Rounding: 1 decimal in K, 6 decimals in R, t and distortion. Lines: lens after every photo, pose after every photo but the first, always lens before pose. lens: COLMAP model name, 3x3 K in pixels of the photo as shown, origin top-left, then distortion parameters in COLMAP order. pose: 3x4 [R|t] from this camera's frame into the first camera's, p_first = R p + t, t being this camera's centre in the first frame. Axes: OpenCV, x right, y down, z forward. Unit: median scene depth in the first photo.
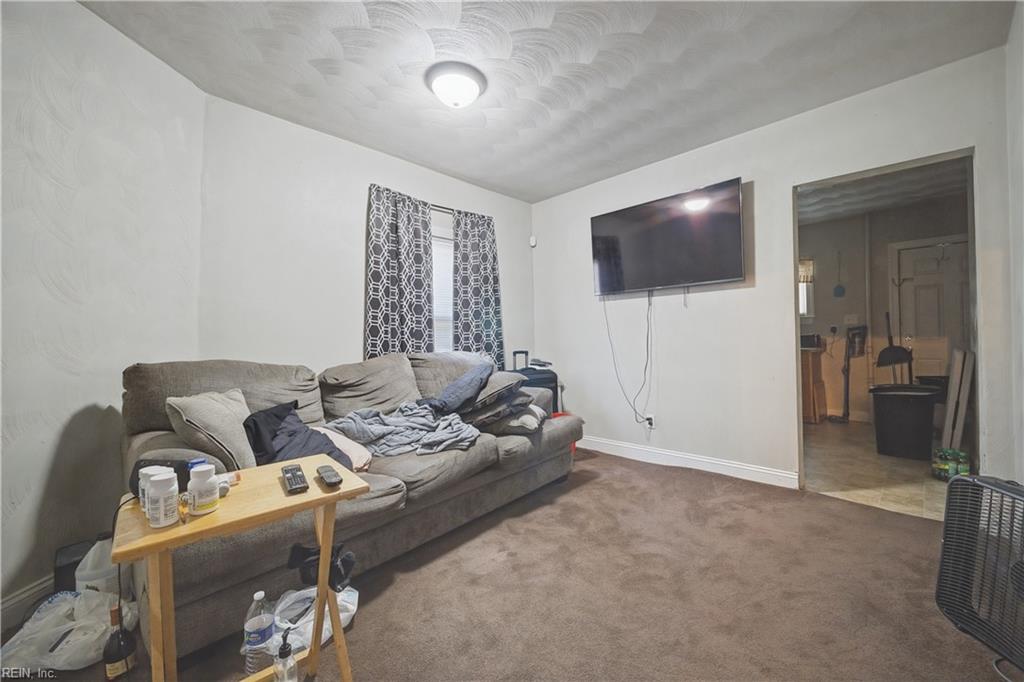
lens RADIAL K [[406.1, 0, 512.7], [0, 406.1, 336.3], [0, 0, 1]] dist [-0.002060, 0.000100]
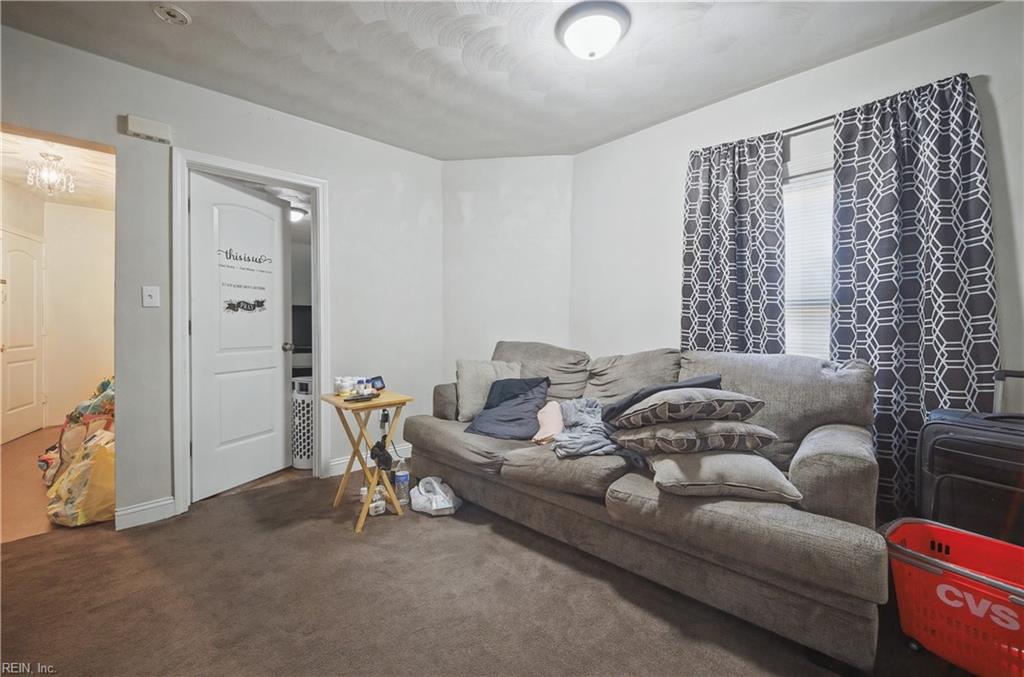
lens RADIAL K [[406.1, 0, 514.1], [0, 406.1, 332.4], [0, 0, 1]] dist [-0.002060, 0.000100]
pose [[-0.016099, 0.023948, -0.999584, 0.483464], [-0.007775, 0.999680, 0.024075, -0.008934], [0.999840, 0.008159, -0.015908, 0.580749]]
